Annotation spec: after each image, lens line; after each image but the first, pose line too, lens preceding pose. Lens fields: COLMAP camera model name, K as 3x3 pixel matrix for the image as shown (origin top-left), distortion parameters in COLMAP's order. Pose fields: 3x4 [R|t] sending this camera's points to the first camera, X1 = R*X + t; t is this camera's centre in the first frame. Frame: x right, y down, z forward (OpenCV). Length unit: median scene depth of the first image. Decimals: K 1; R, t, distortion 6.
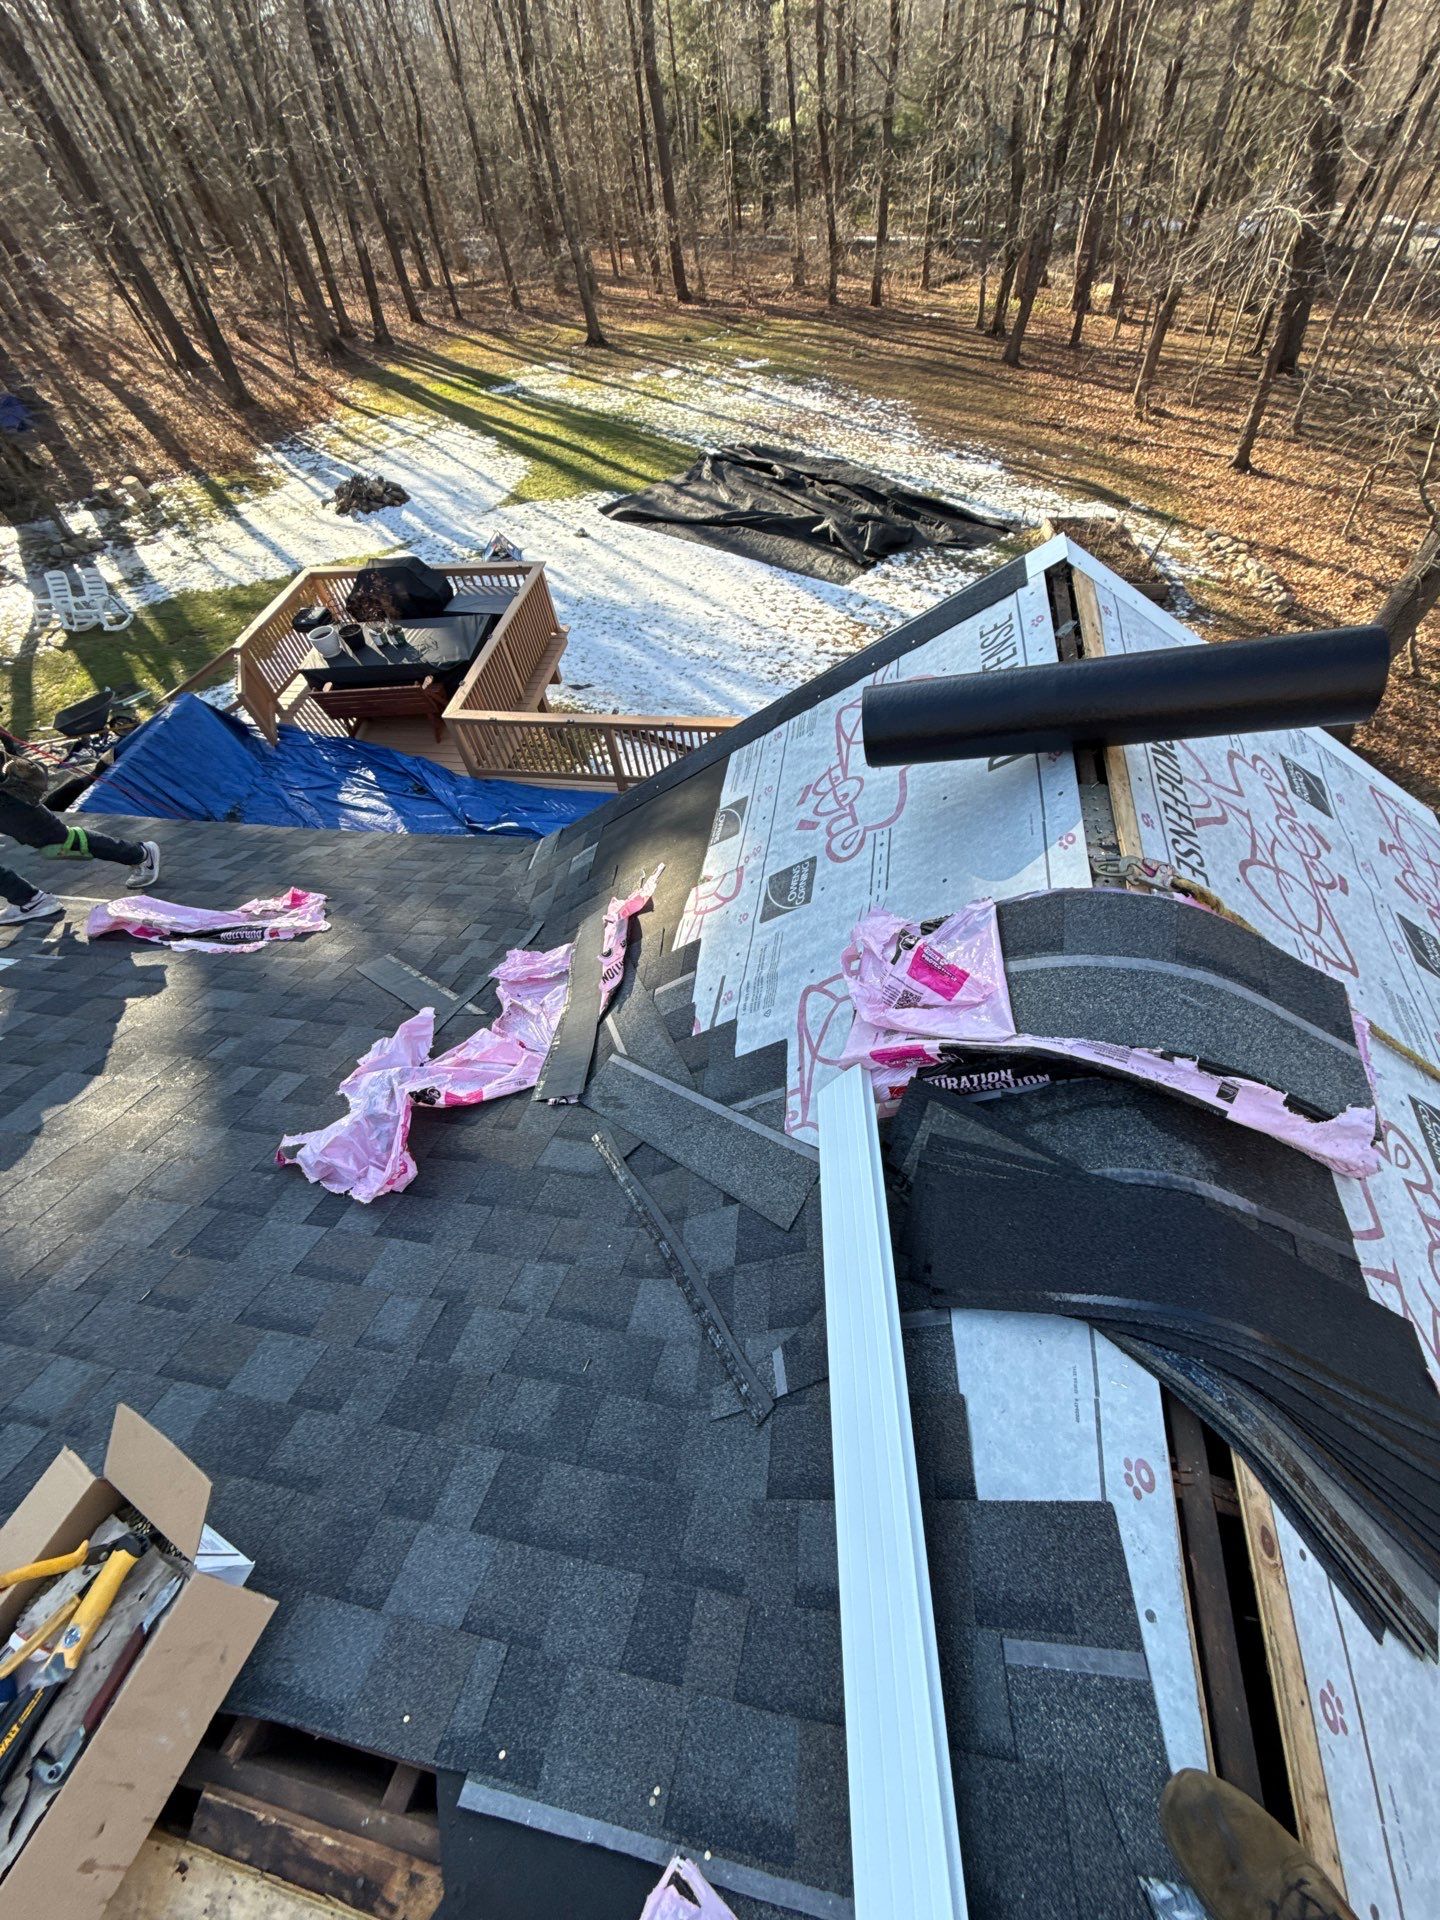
lens RADIAL K [[765.5, 0, 724.4], [0, 765.5, 956.5], [0, 0, 1]] dist [0.000281, 0.000380]
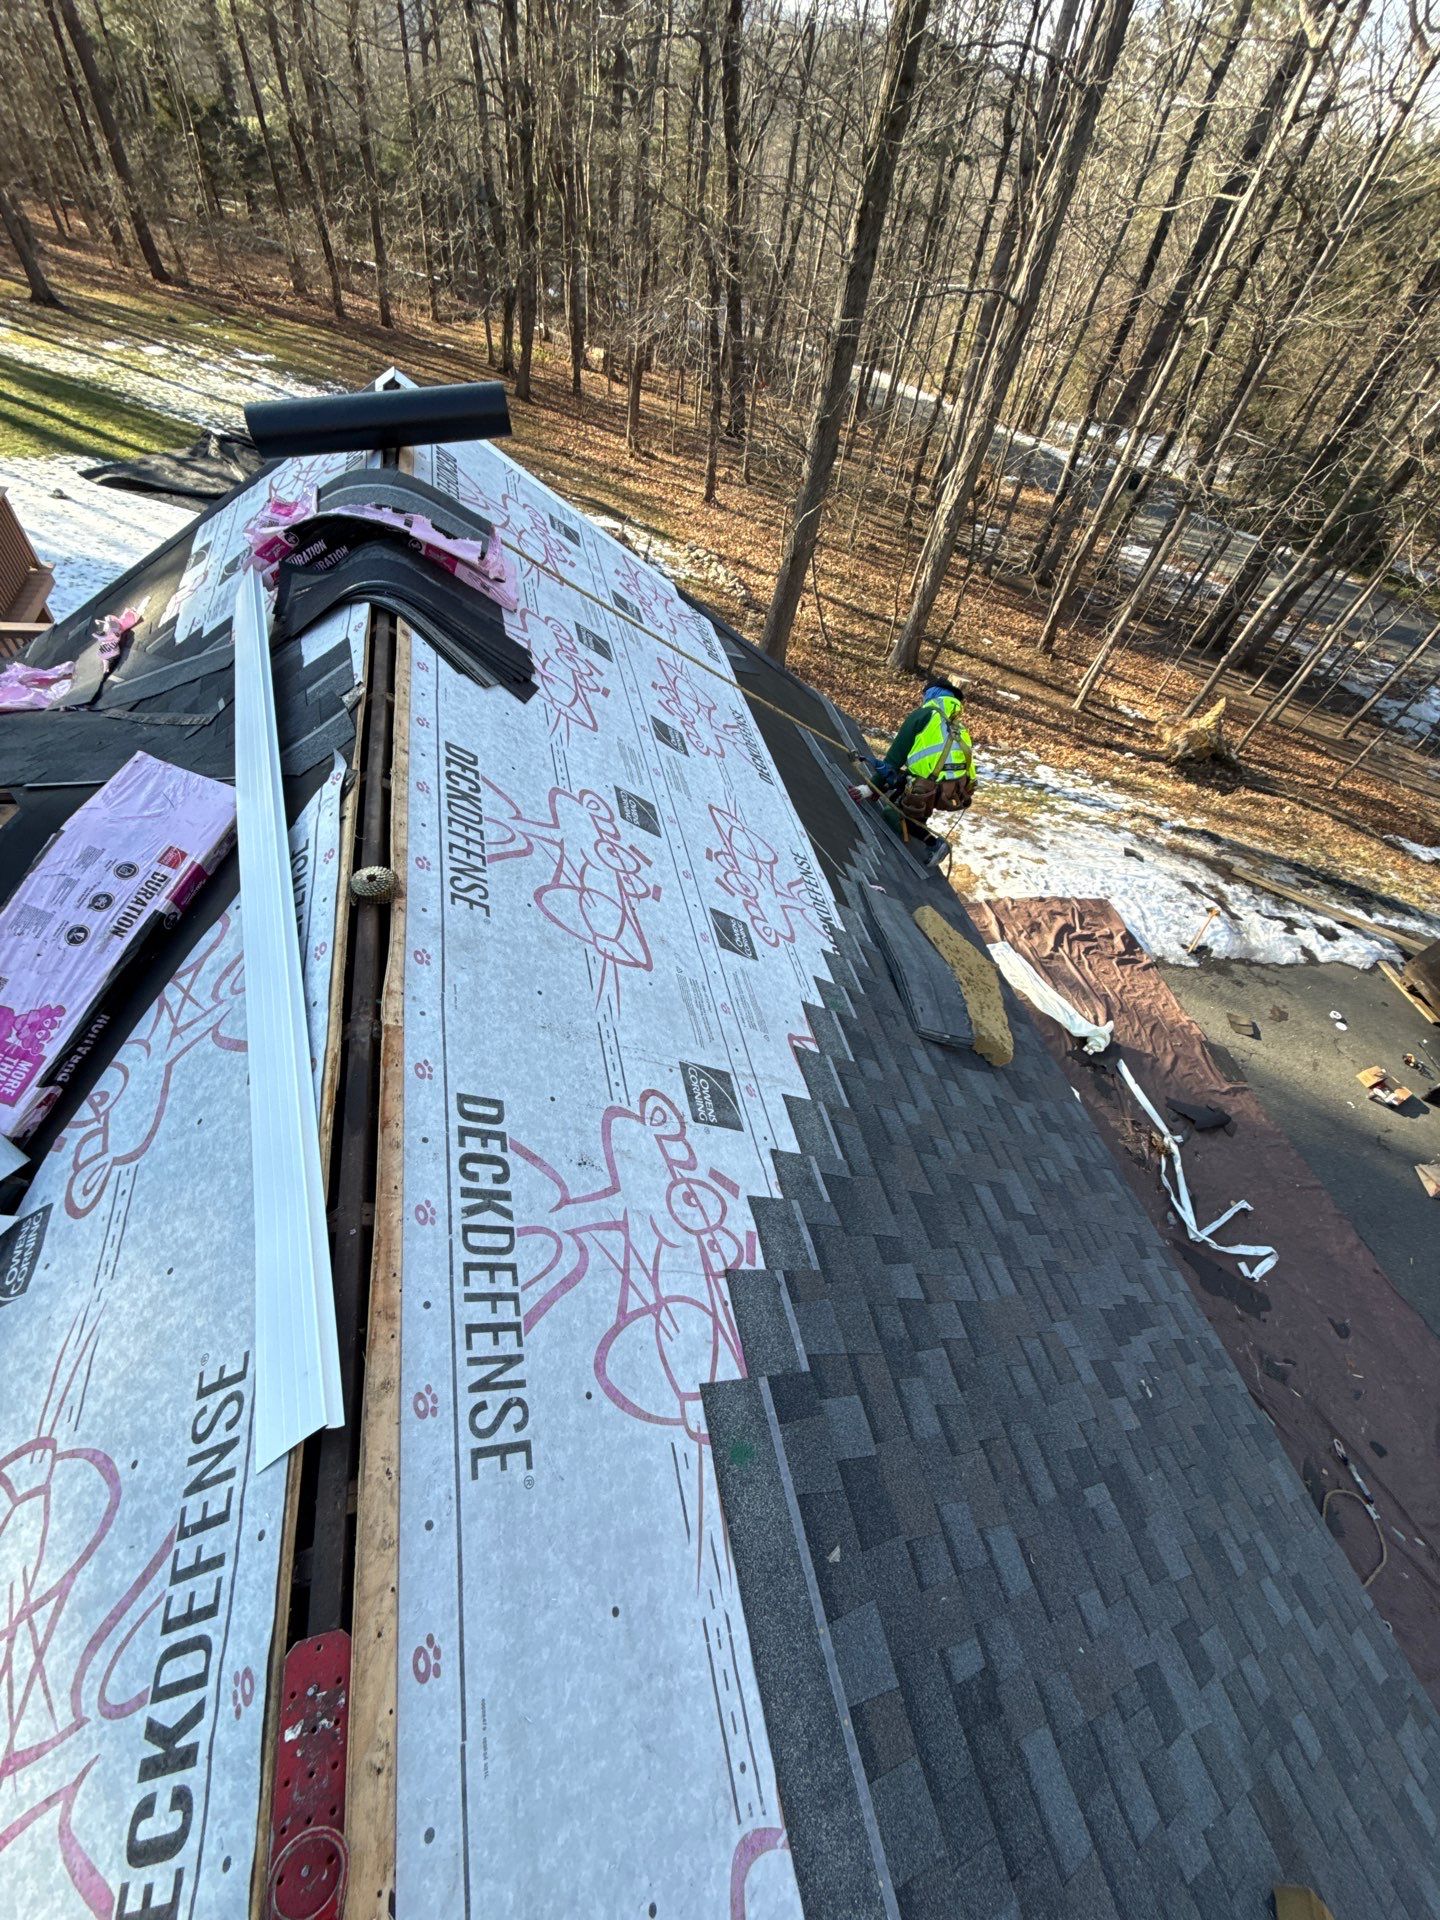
lens RADIAL K [[765.5, 0, 724.4], [0, 765.5, 956.5], [0, 0, 1]] dist [0.000281, 0.000380]
pose [[0.883580, -0.159987, 0.440102, 0.021567], [0.178012, 0.984028, 0.000326, 0.124806], [-0.433125, 0.078055, 0.897948, -0.104818]]
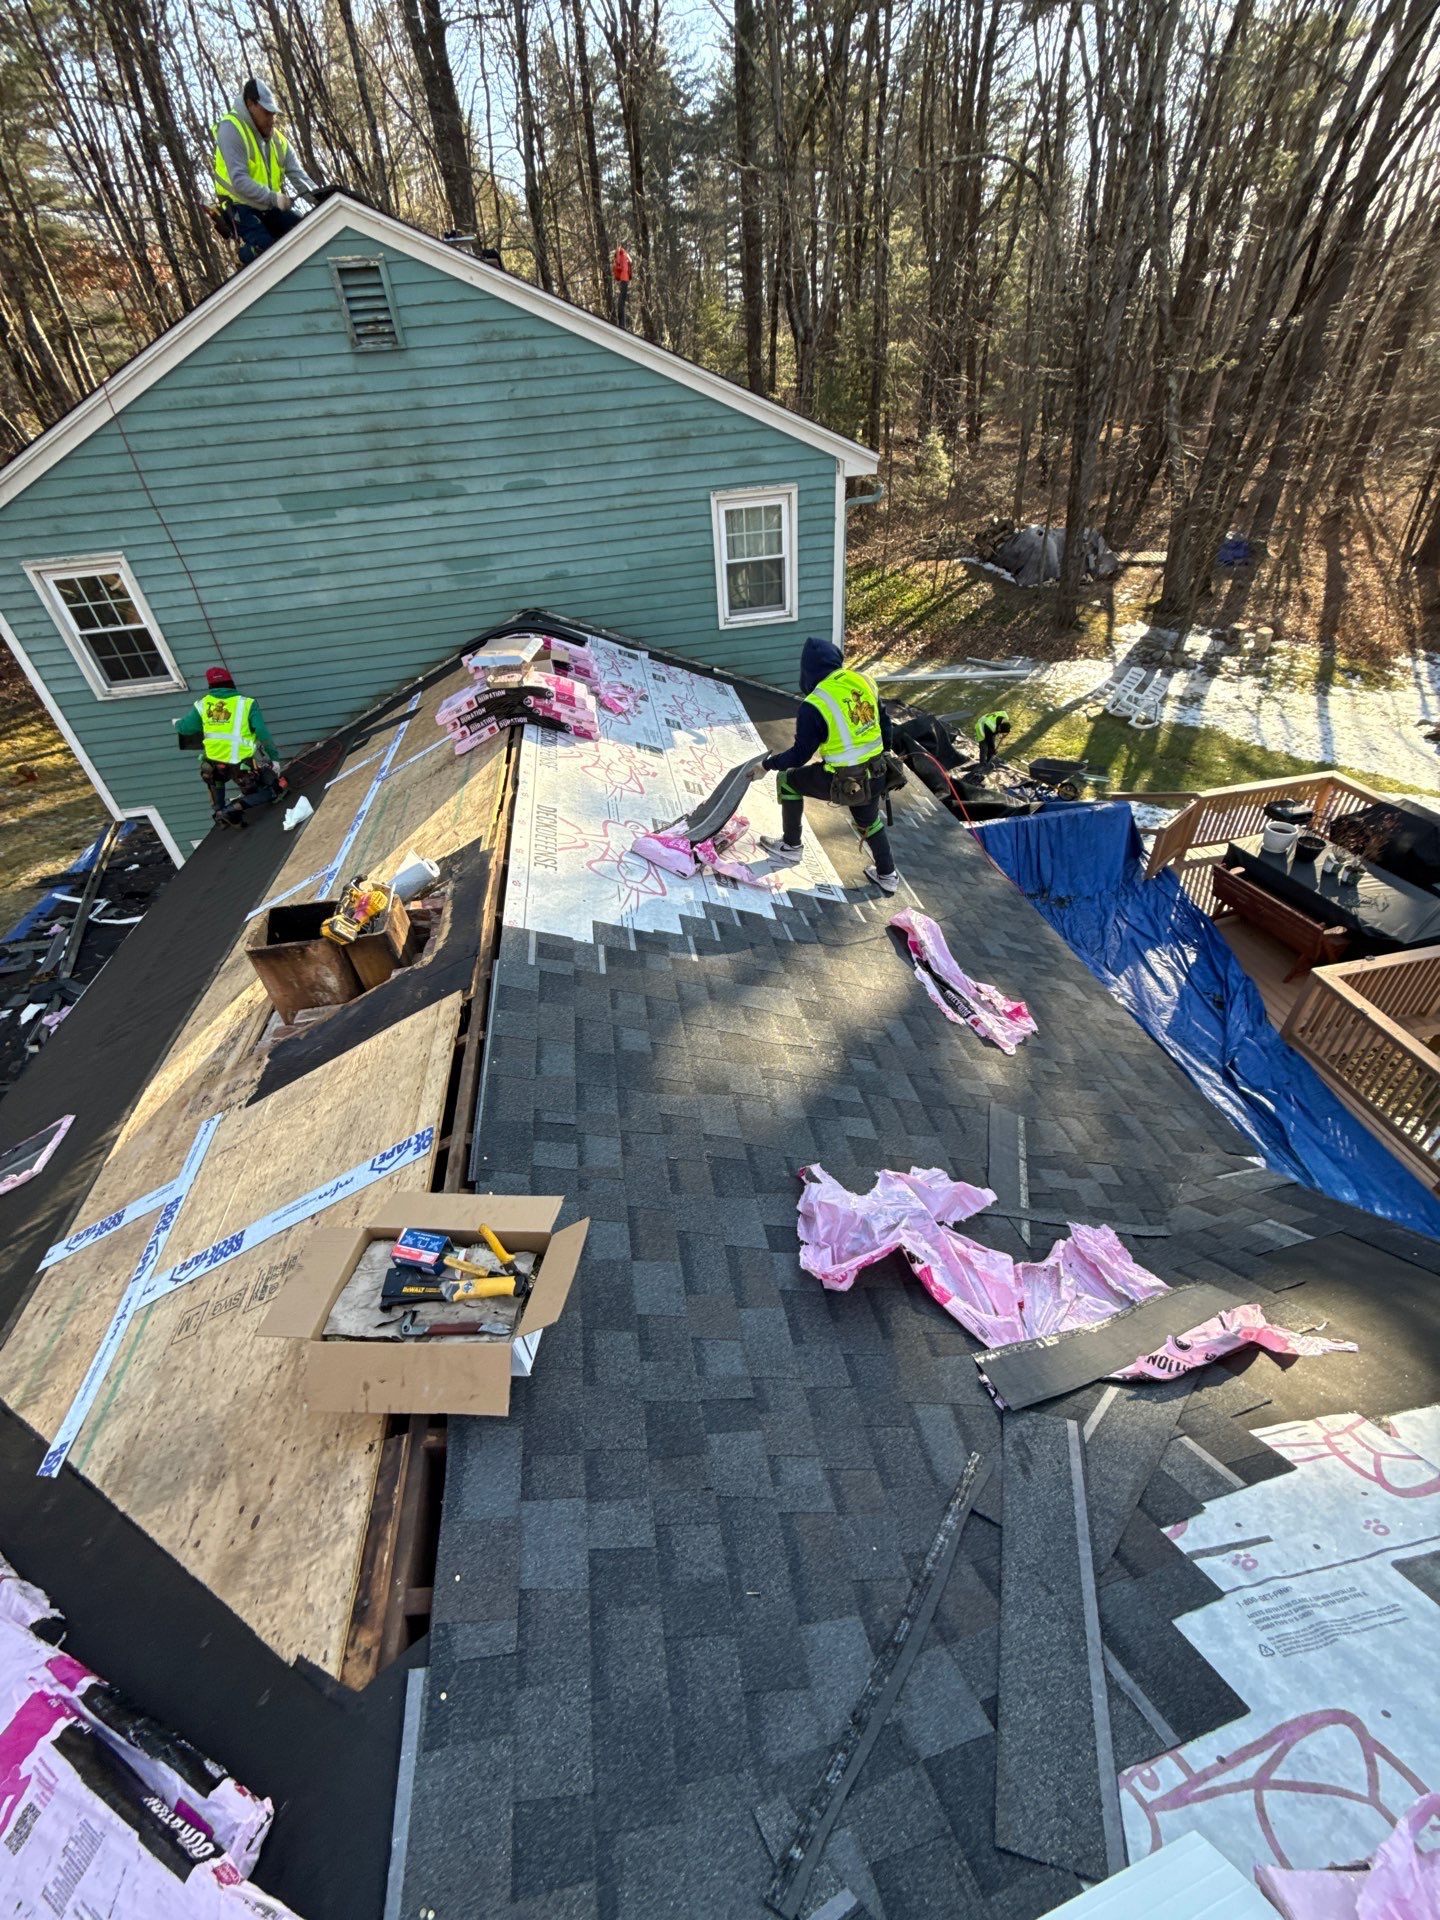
lens RADIAL K [[765.5, 0, 724.4], [0, 765.5, 956.5], [0, 0, 1]] dist [0.000281, 0.000380]
pose [[0.345001, 0.640416, -0.686179, -0.004944], [-0.727150, 0.644625, 0.236033, -0.017760], [0.593487, 0.417524, 0.688075, 0.000101]]
